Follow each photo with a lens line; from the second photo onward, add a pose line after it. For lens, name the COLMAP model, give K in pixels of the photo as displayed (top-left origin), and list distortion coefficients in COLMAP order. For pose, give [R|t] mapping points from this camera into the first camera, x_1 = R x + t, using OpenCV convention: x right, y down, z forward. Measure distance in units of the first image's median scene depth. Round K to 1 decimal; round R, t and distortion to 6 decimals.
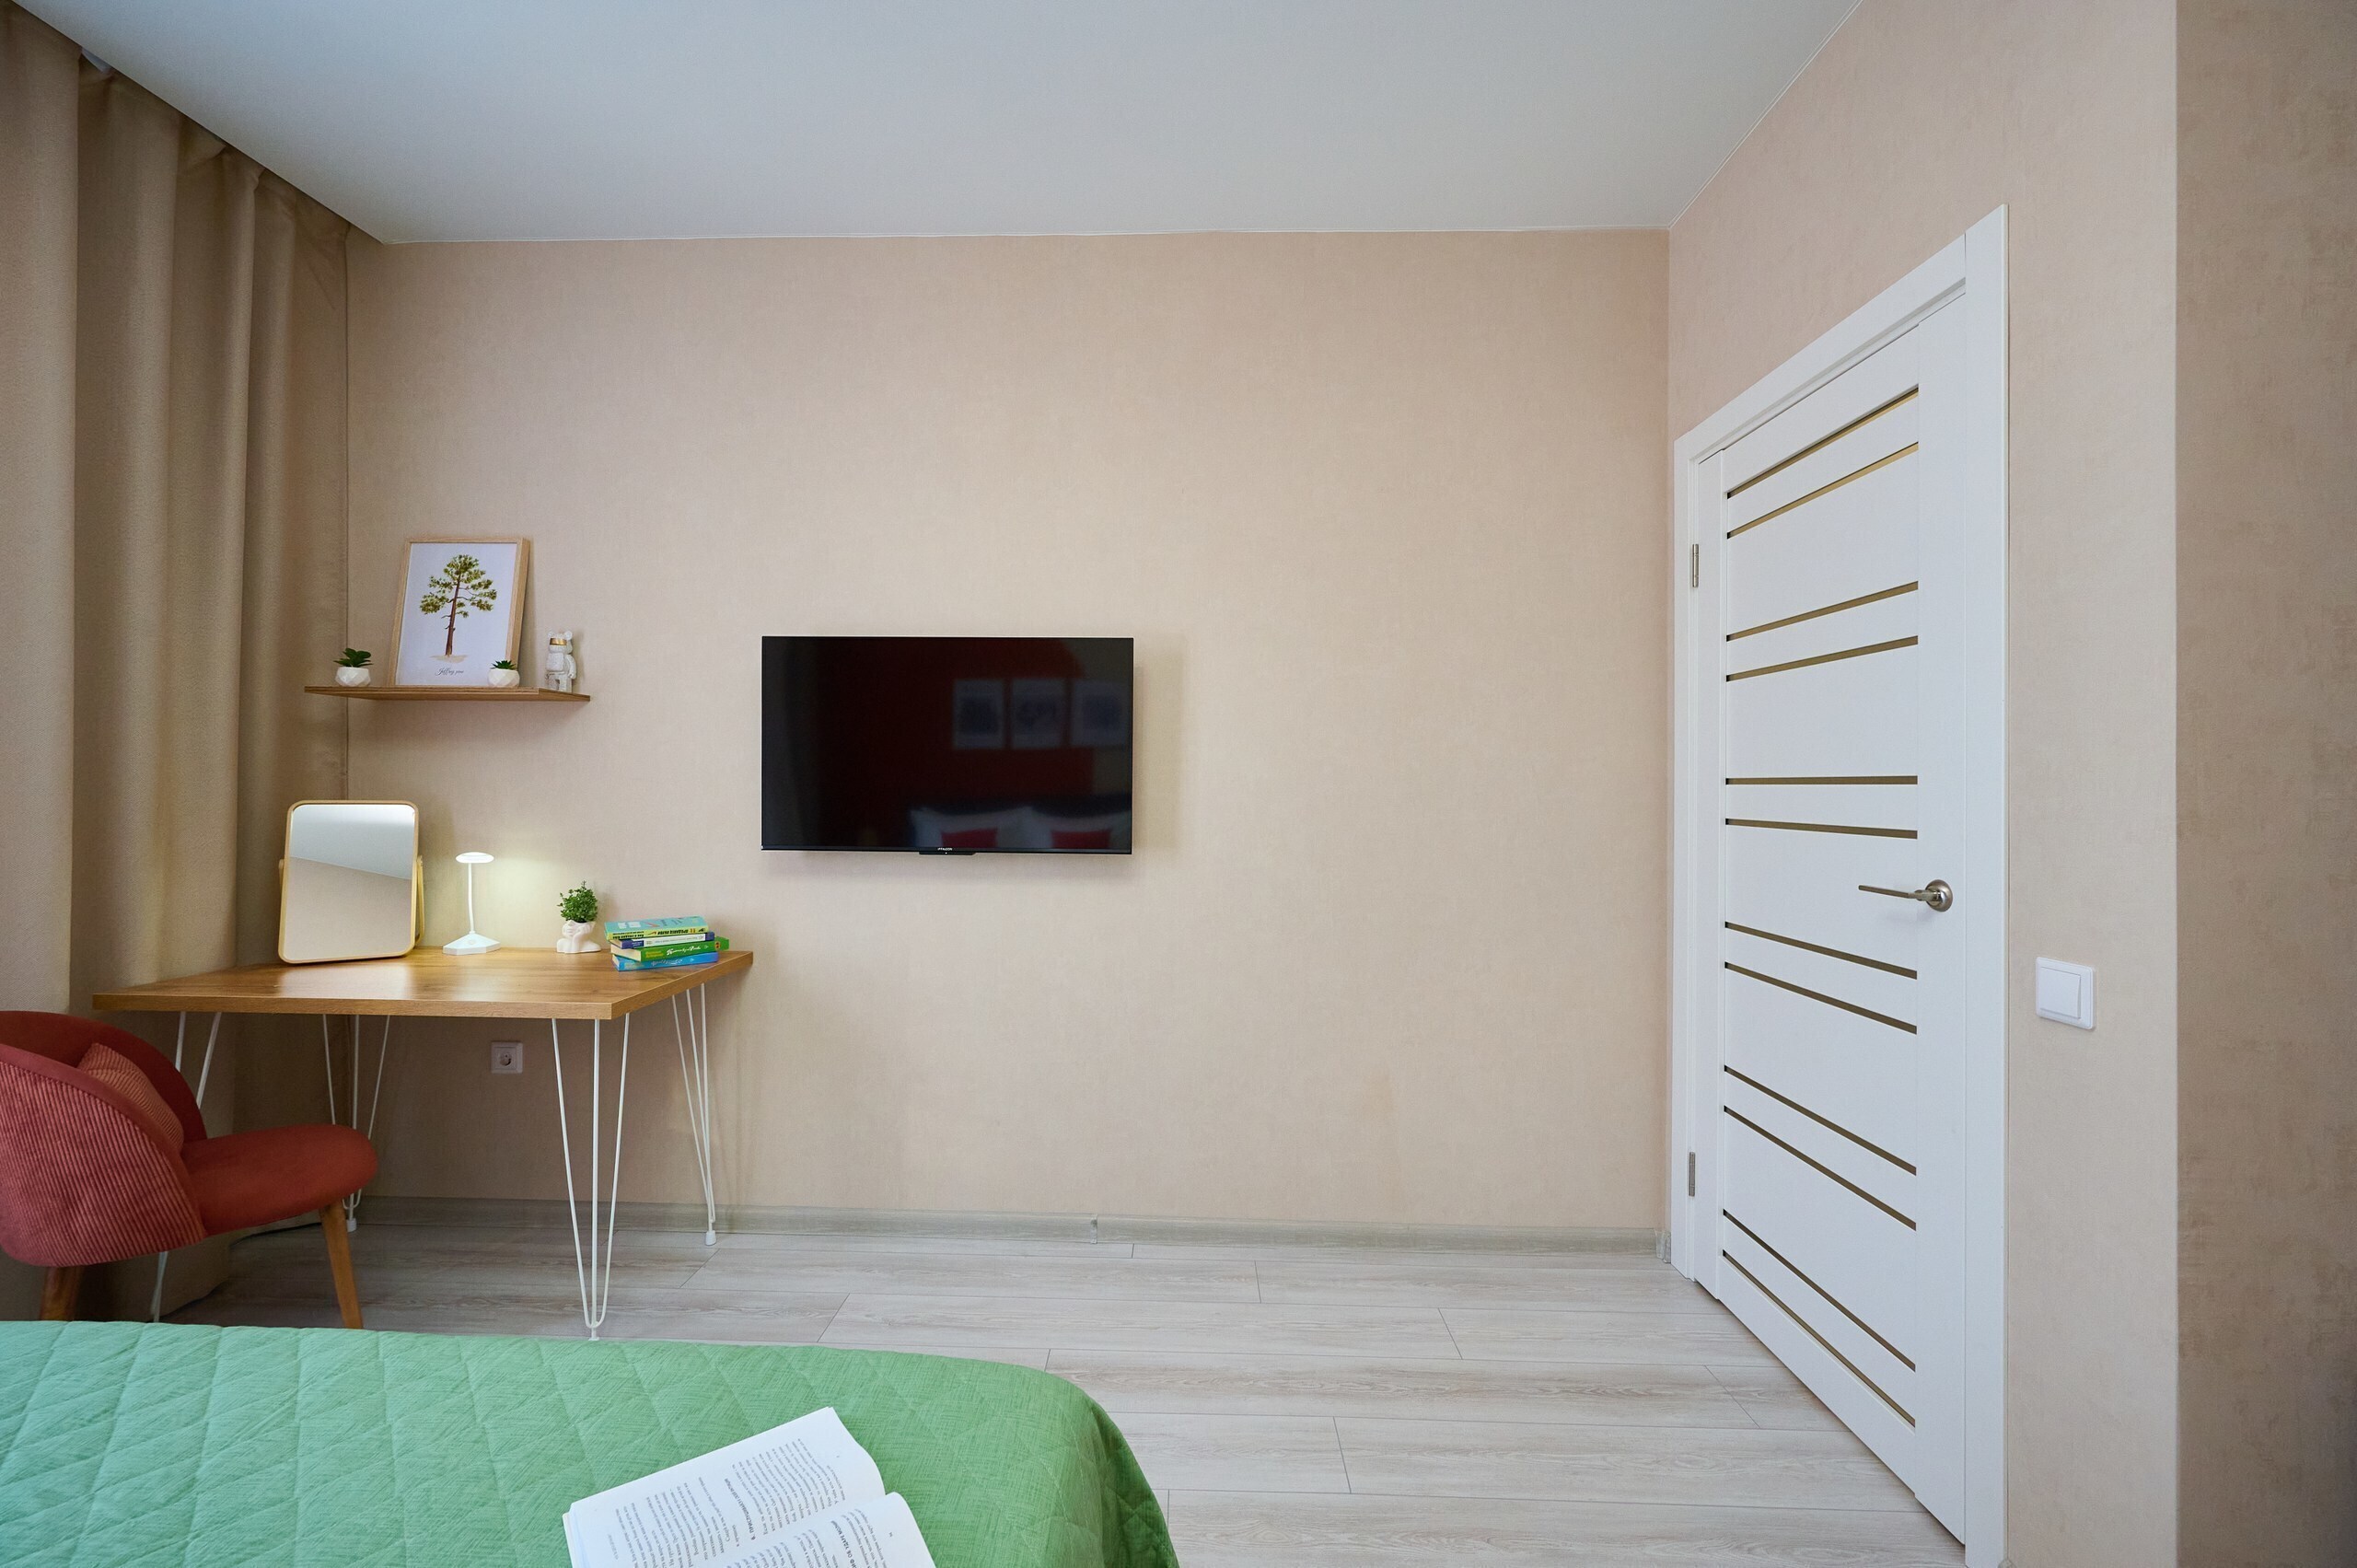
lens RADIAL K [[927.9, 0, 1163.0], [0, 927.9, 774.3], [0, 0, 1]] dist [0.001331, 0.000211]
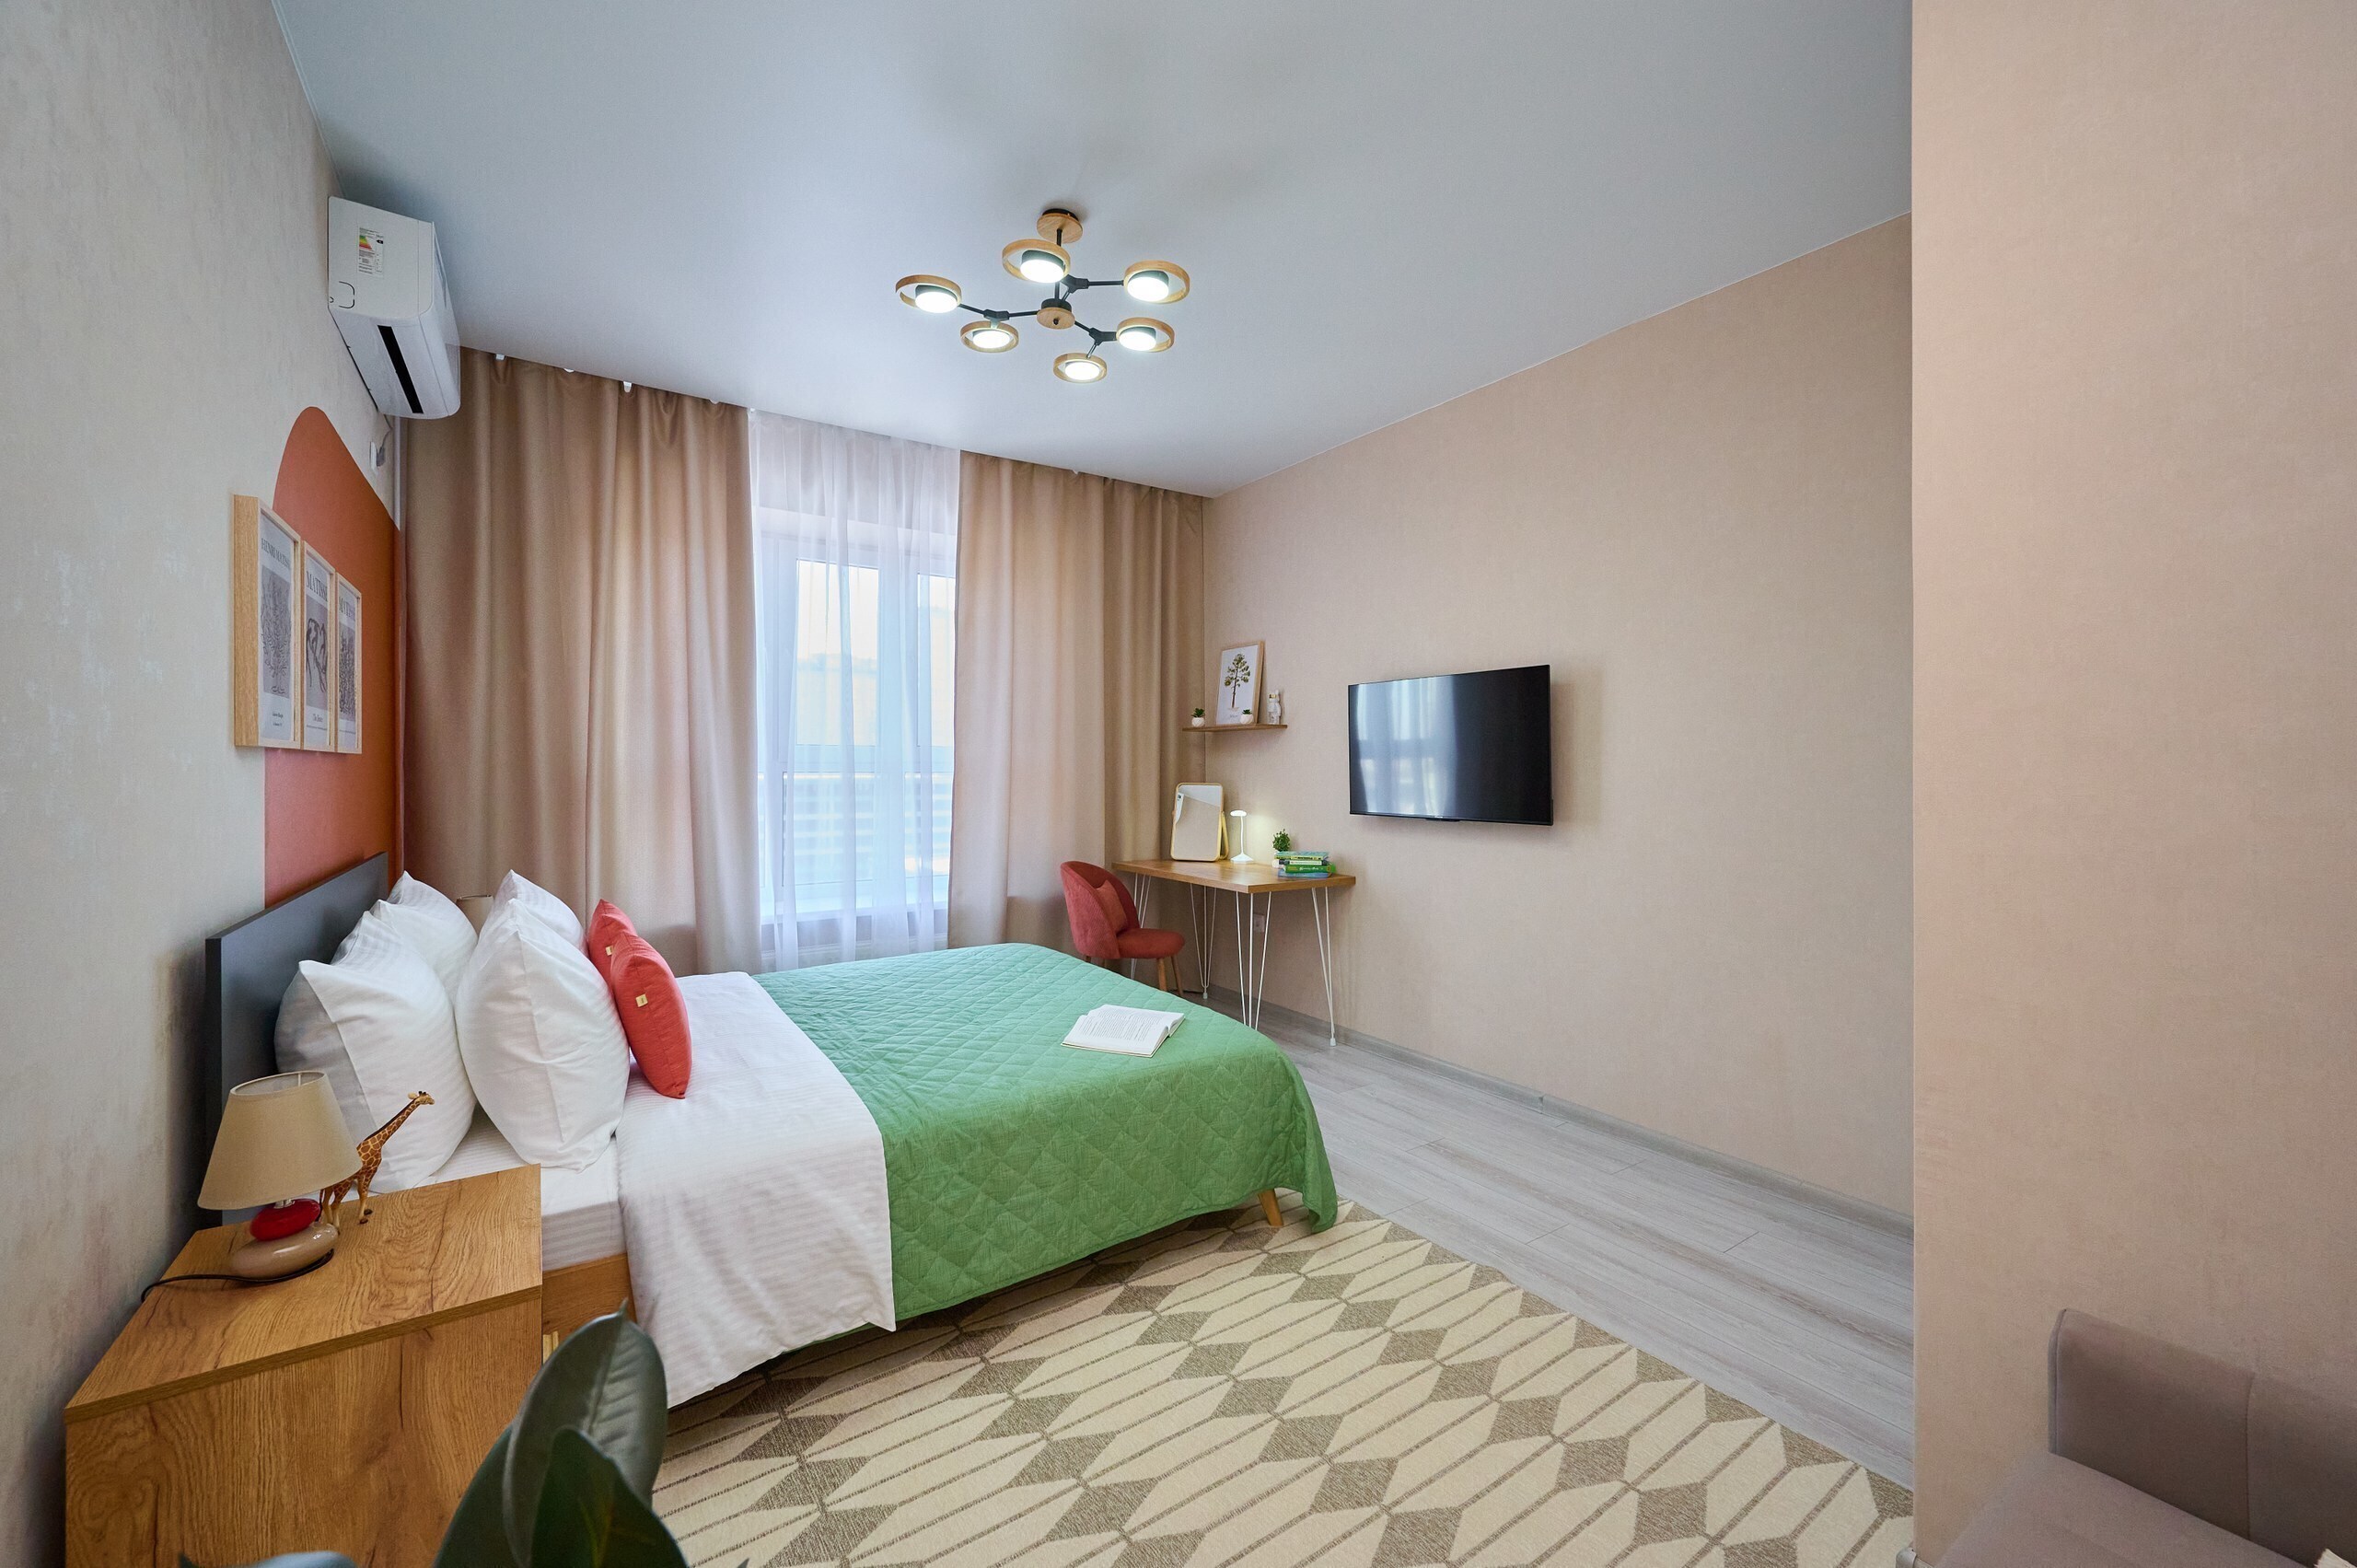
lens RADIAL K [[918.6, 0, 1166.0], [0, 918.6, 763.2], [0, 0, 1]] dist [-0.000741, 0.000014]
pose [[0.578971, -0.013177, -0.815242, 0.727886], [0.012195, 0.999898, -0.007500, -0.000596], [0.815257, -0.005599, 0.579072, -0.222292]]
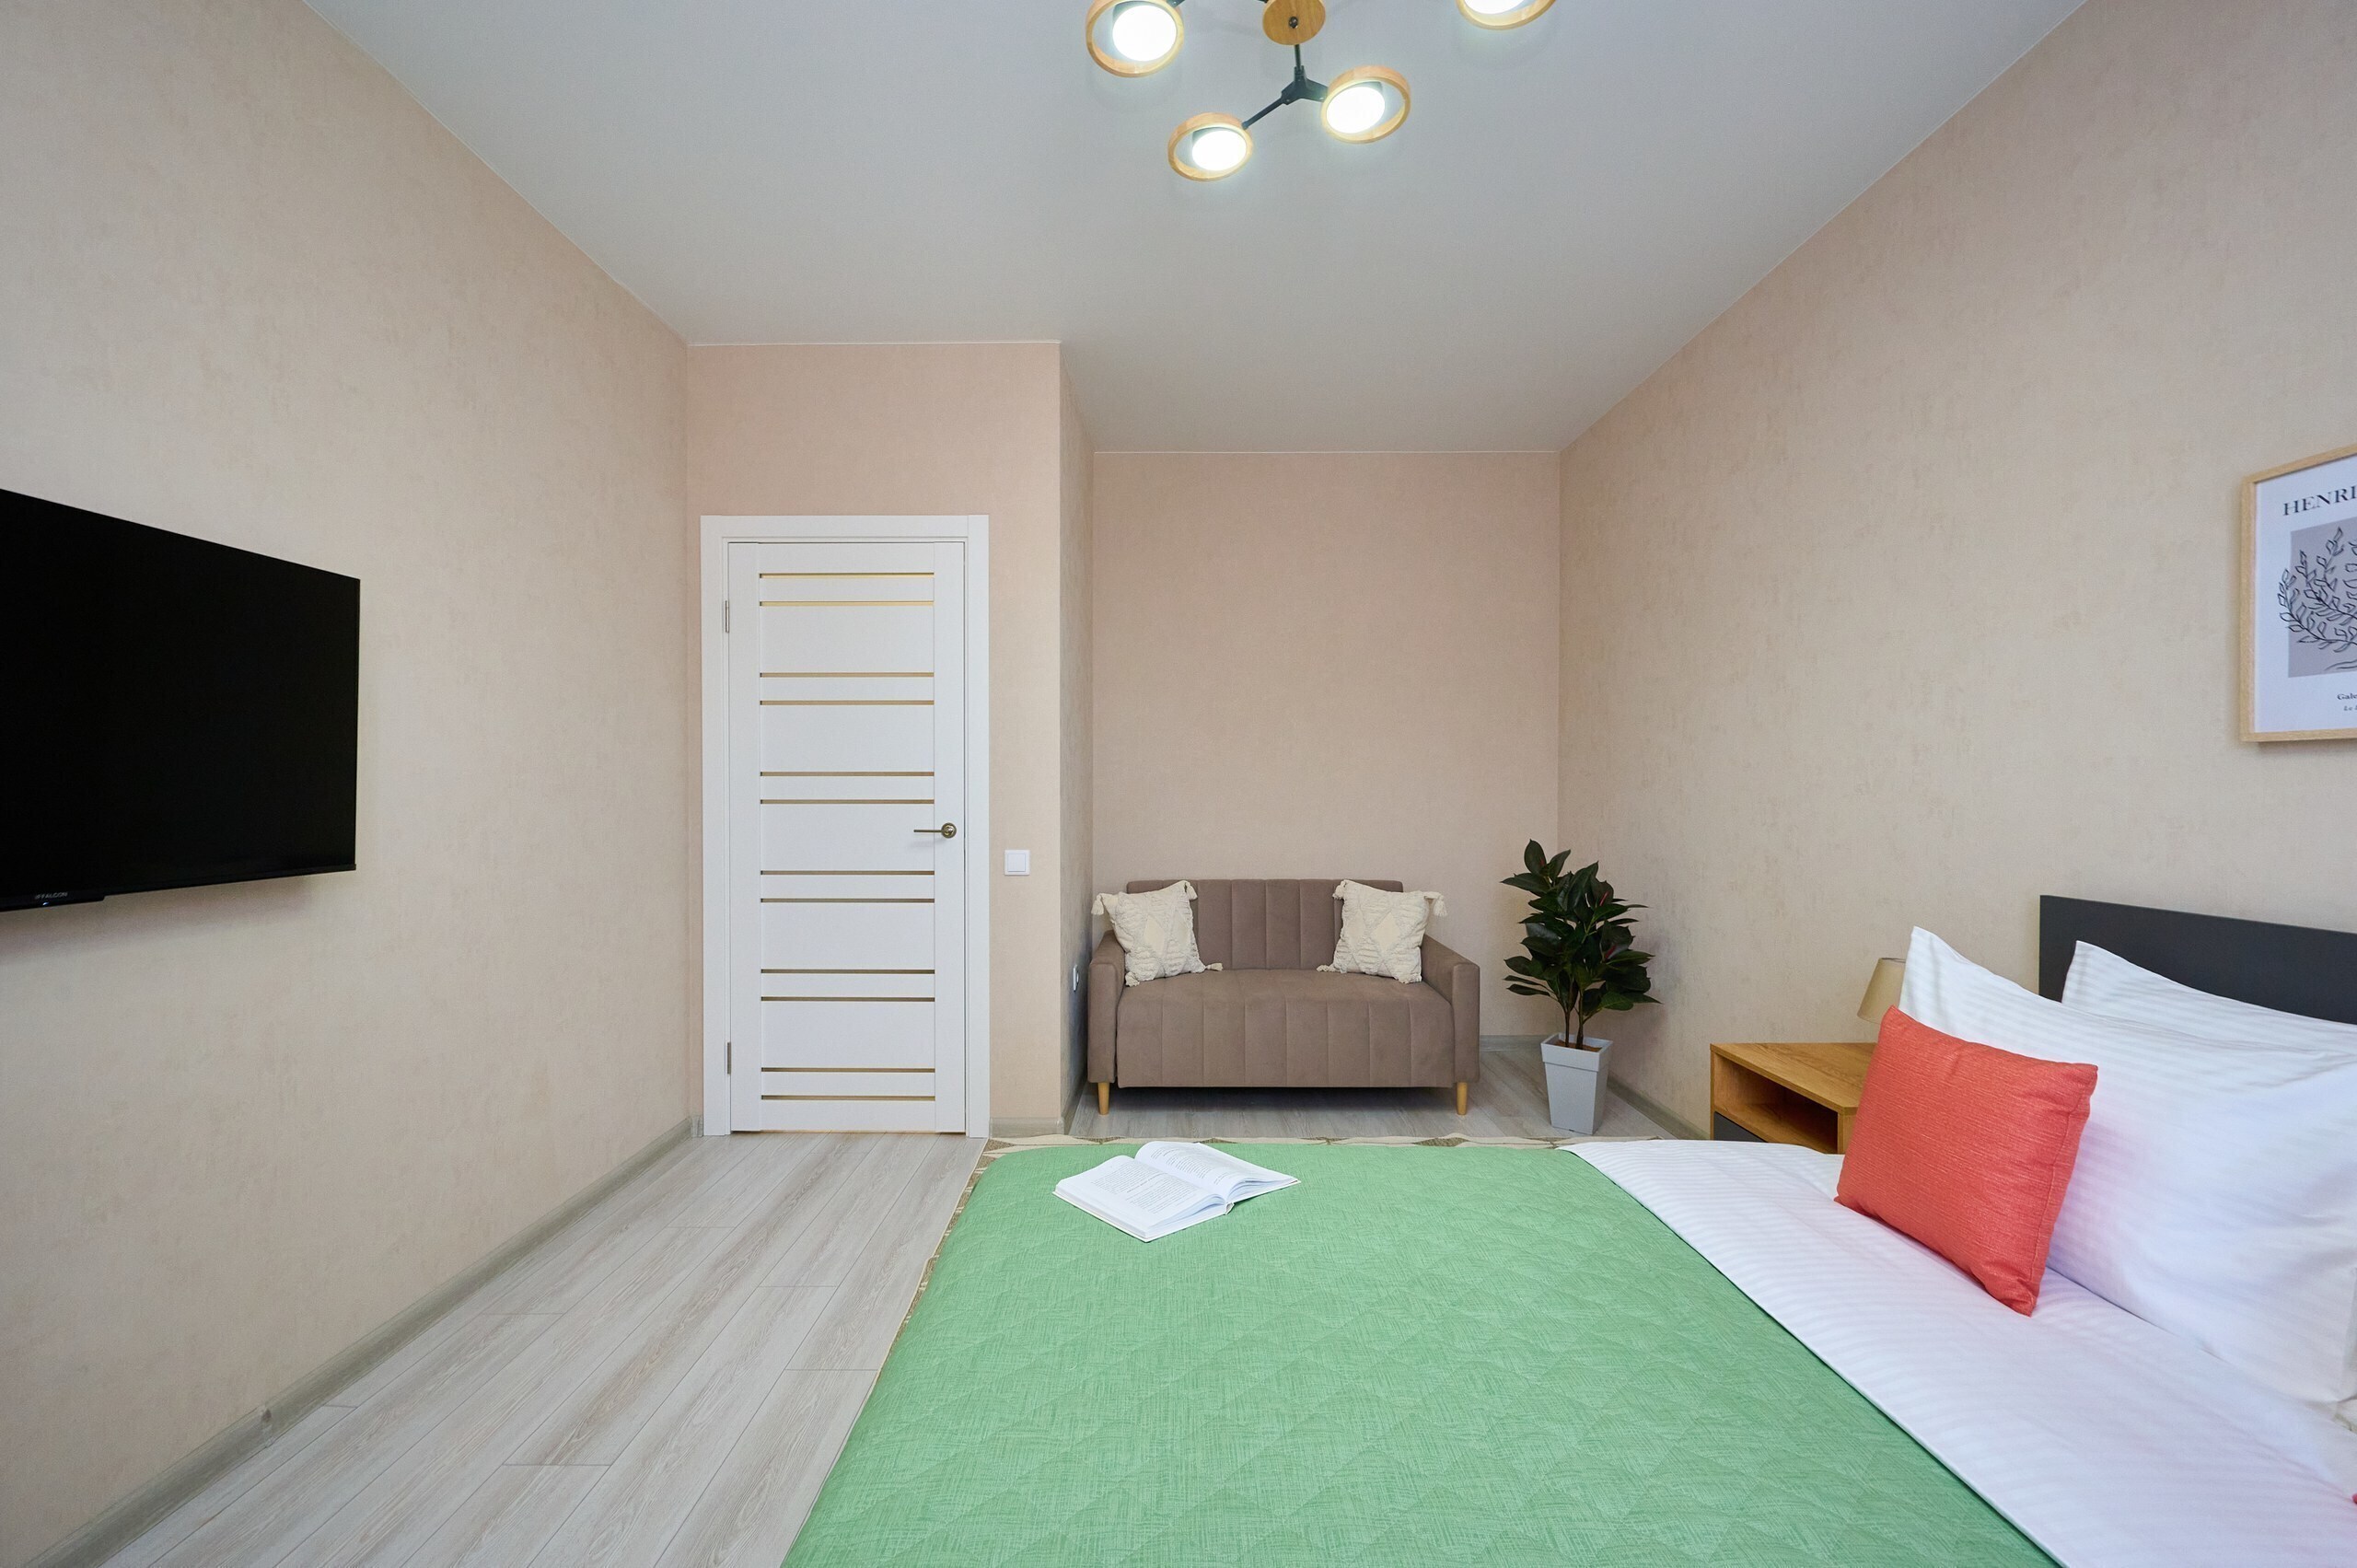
lens RADIAL K [[927.1, 0, 1178.5], [0, 927.1, 784.0], [0, 0, 1]] dist [-0.000346, 0.000060]
pose [[-0.035446, -0.006928, 0.999348, -0.797649], [-0.011117, 0.999917, 0.006538, 0.006245], [-0.999310, -0.010878, -0.035521, 0.368318]]
